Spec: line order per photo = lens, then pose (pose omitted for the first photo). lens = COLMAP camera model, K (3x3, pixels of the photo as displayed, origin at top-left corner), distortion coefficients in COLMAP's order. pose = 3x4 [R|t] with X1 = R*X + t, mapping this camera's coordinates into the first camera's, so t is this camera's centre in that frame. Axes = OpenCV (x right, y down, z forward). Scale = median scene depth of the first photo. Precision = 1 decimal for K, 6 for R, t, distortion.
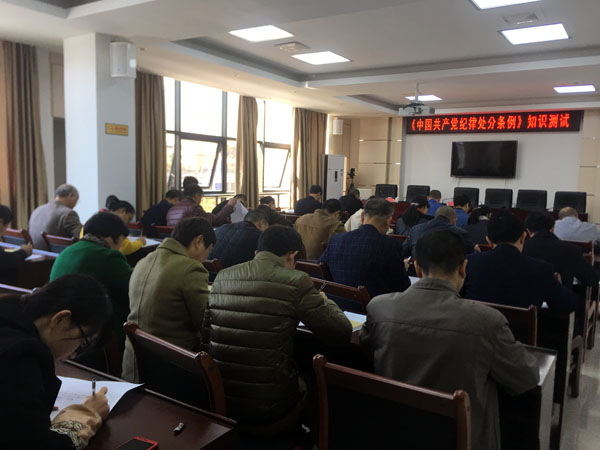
lens RADIAL K [[499.8, 0, 300.0], [0, 499.8, 225.0], [0, 0, 1]] dist [0.042730, 0.005287]
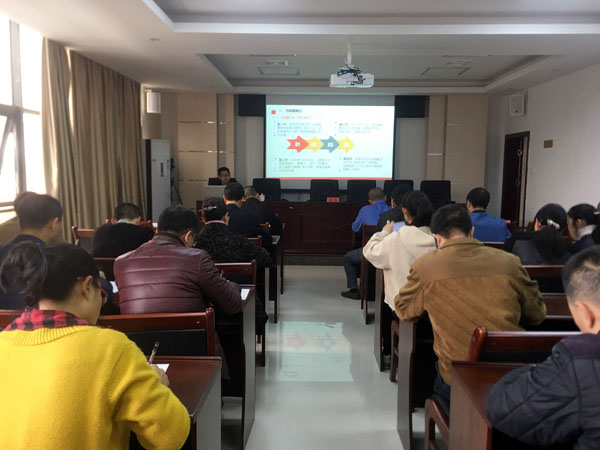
lens RADIAL K [[499.8, 0, 300.0], [0, 499.8, 225.0], [0, 0, 1]] dist [0.042730, 0.005287]
pose [[0.846945, -0.084379, 0.524942, -0.166447], [0.072497, 0.996433, 0.043199, -0.035353], [-0.526714, 0.001469, 0.850041, 0.279725]]
